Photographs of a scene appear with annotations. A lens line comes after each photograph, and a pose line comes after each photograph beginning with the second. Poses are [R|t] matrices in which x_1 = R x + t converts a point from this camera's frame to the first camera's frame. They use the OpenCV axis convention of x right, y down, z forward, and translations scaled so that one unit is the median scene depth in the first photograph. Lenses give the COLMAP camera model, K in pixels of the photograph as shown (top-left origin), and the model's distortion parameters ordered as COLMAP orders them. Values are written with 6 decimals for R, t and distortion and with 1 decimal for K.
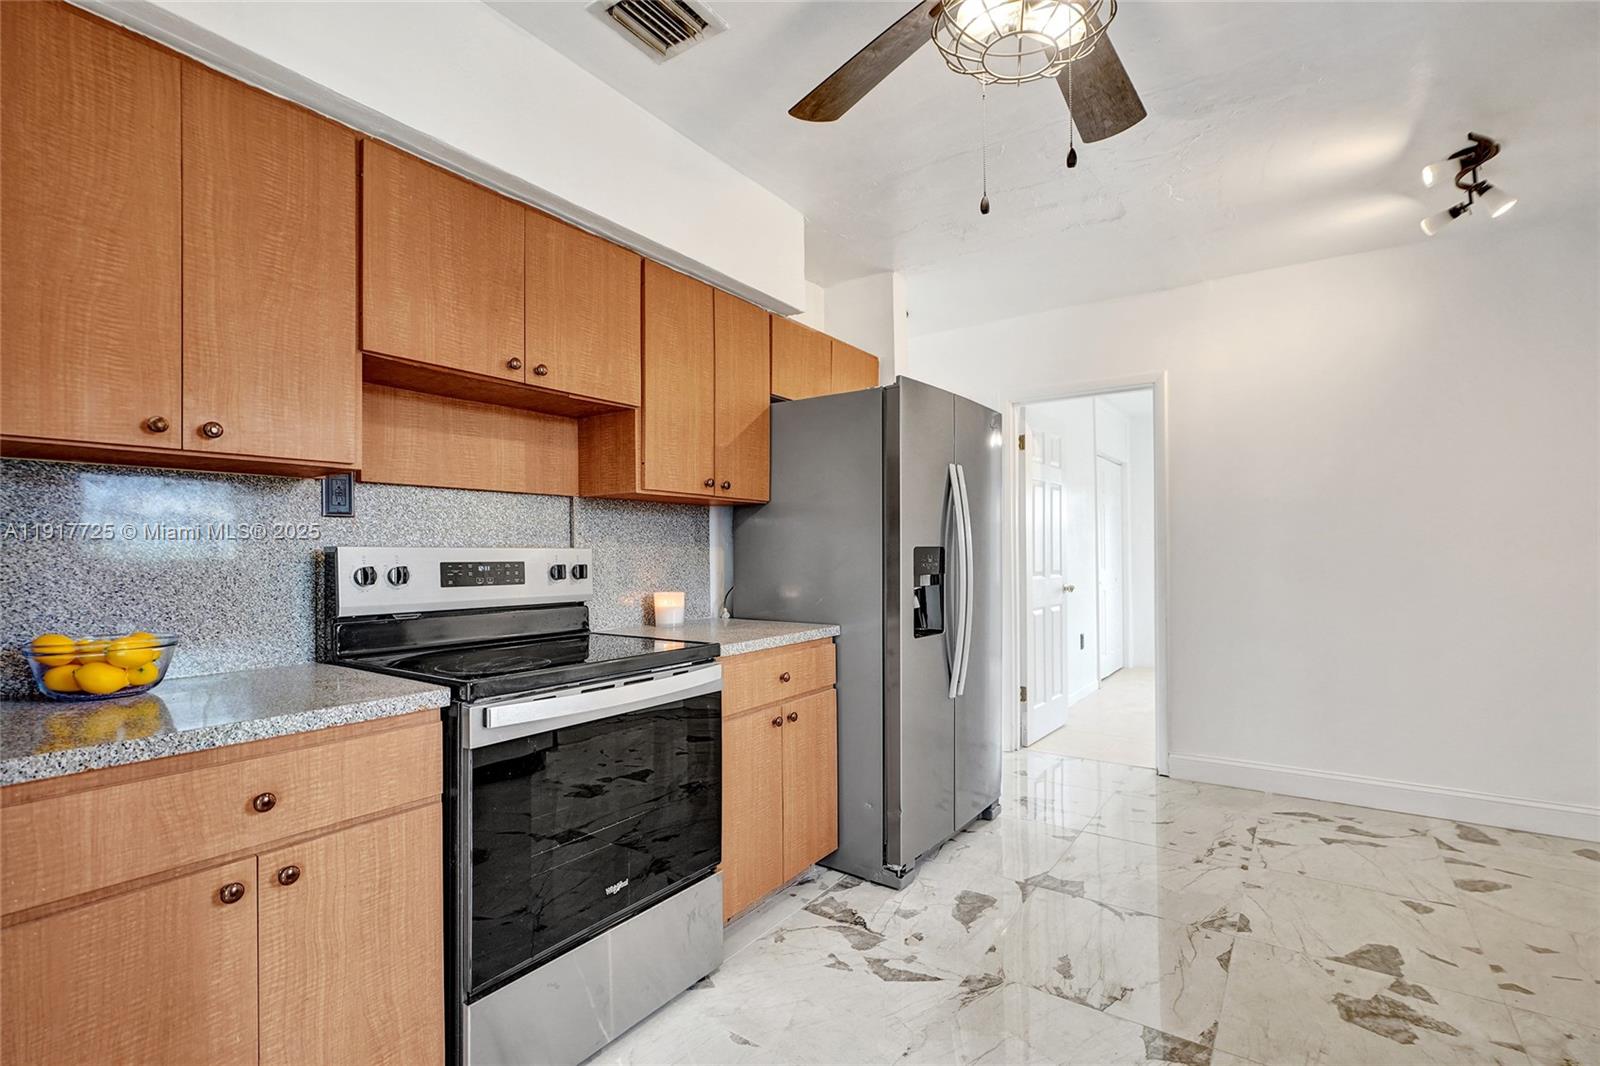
lens RADIAL K [[729.6, 0, 806.7], [0, 729.6, 539.8], [0, 0, 1]] dist [-0.000222, 0.000959]
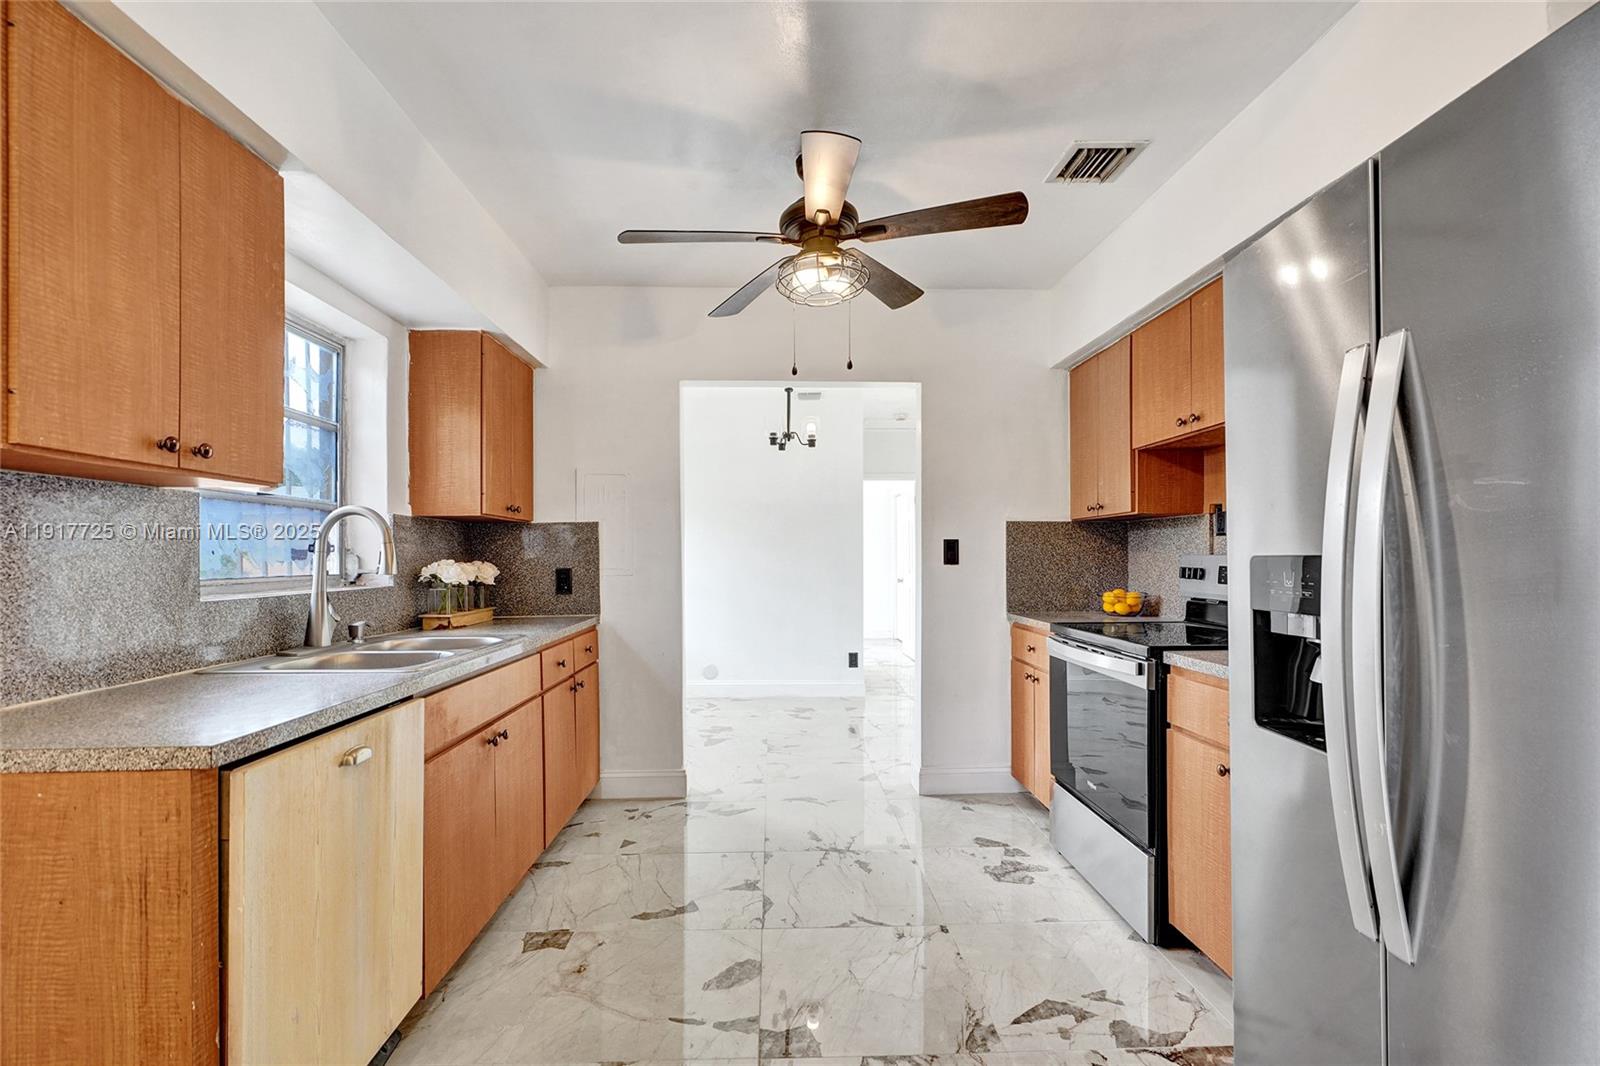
lens RADIAL K [[717.7, 0, 802.3], [0, 717.7, 556.5], [0, 0, 1]] dist [-0.014839, 0.007488]
pose [[-0.797571, 0.008203, -0.603169, 0.793237], [0.017447, 0.999803, -0.009473, 0.010130], [0.602972, -0.018079, -0.797557, 1.326005]]
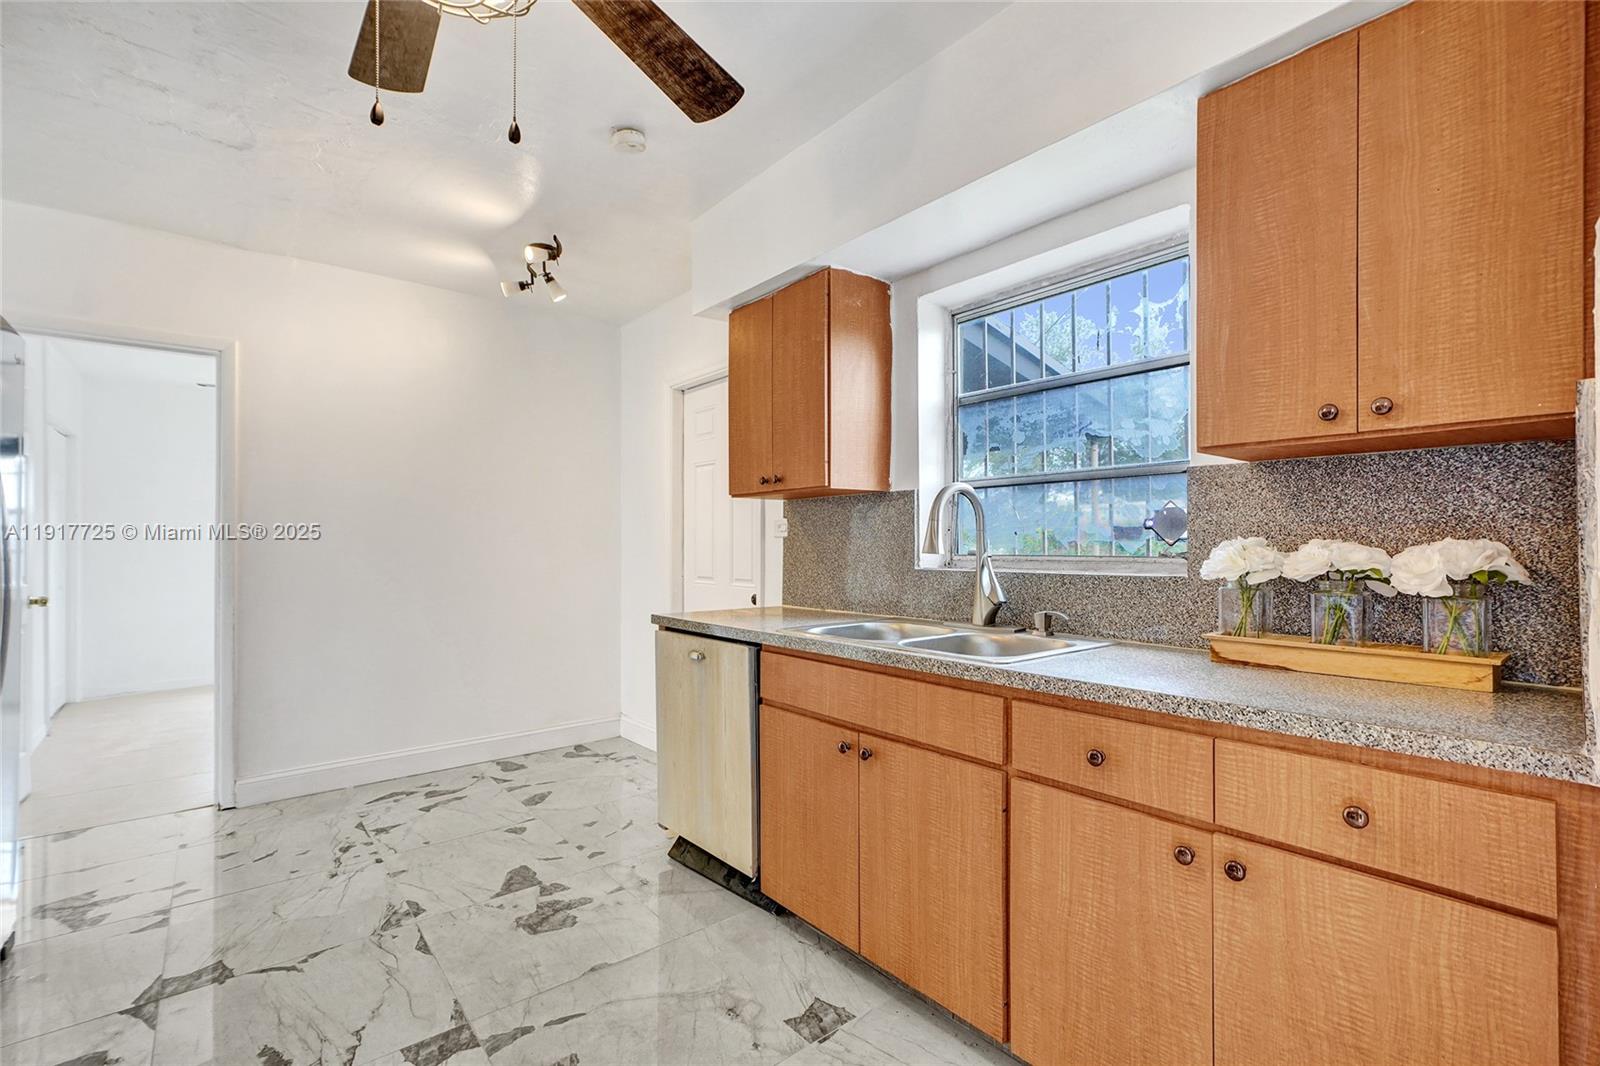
lens RADIAL K [[719.3, 0, 799.1], [0, 719.3, 538.2], [0, 0, 1]] dist [-0.018789, 0.007976]
pose [[0.278129, 0.013116, 0.960454, -0.216647], [-0.011567, 0.999880, -0.010305, 0.007195], [-0.960474, -0.008243, 0.278248, 0.193719]]
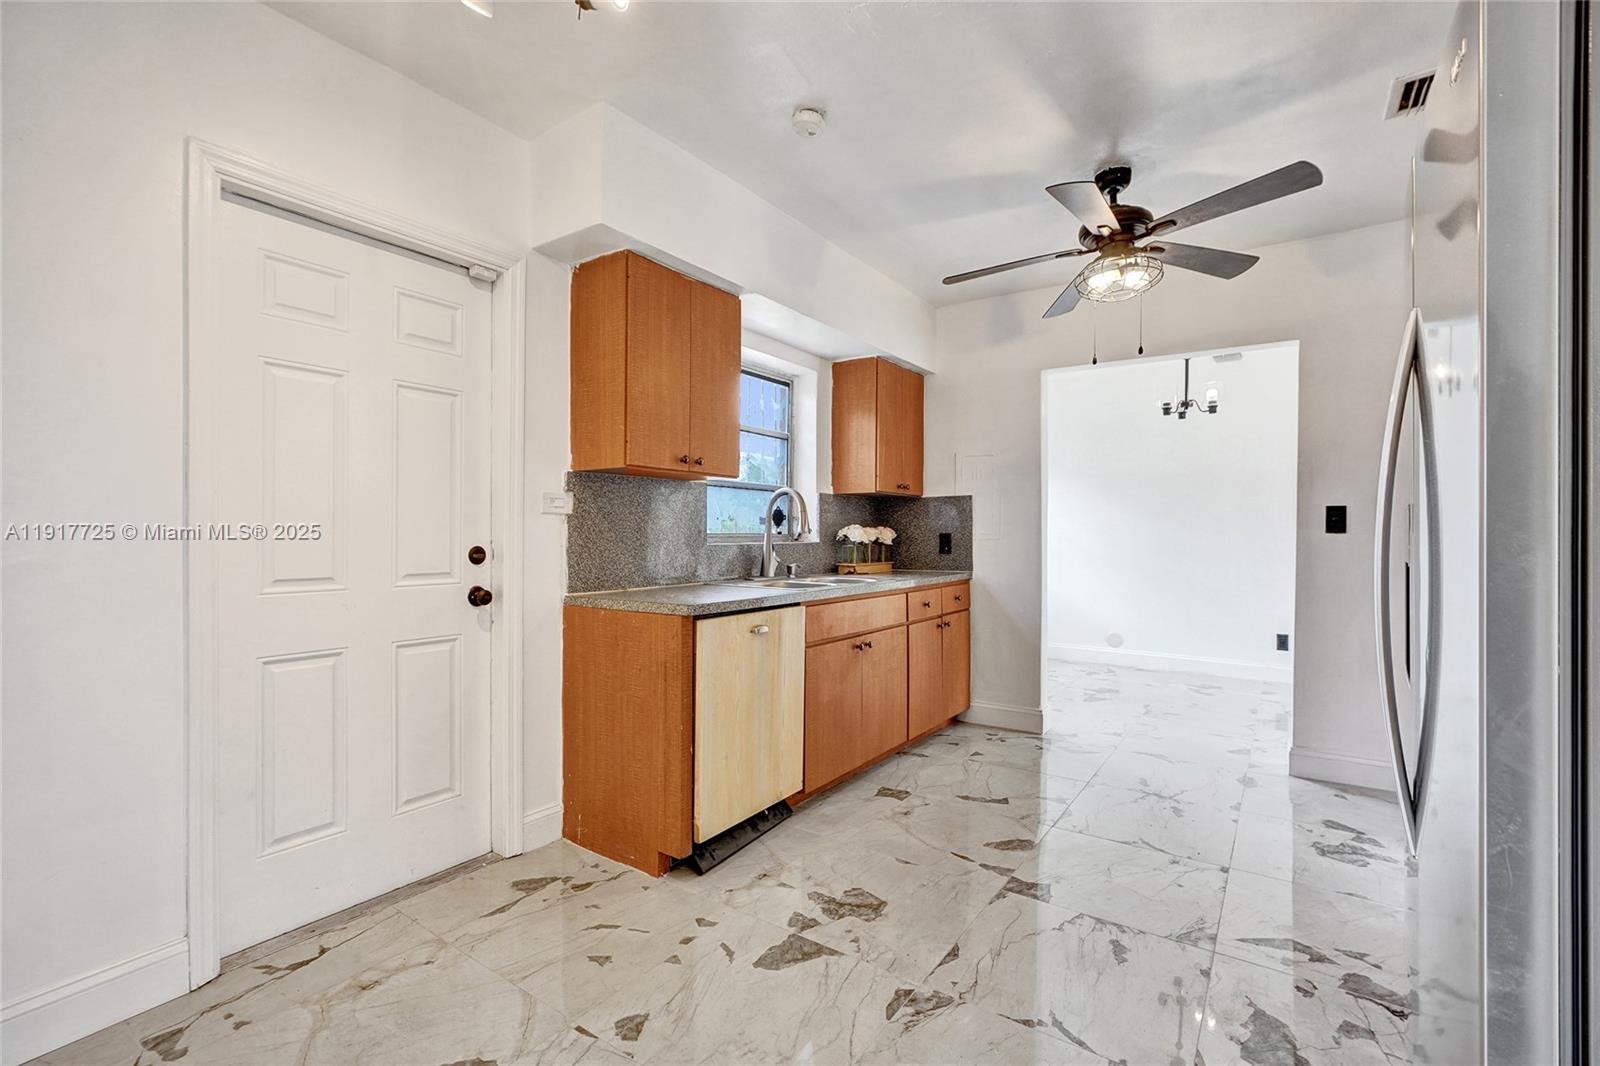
lens RADIAL K [[719.3, 0, 799.1], [0, 719.3, 538.2], [0, 0, 1]] dist [-0.018789, 0.007976]
pose [[-0.999997, 0.000290, -0.002258, 0.676388], [0.000306, 0.999974, -0.007194, 0.037476], [0.002255, -0.007195, -0.999972, 1.689621]]
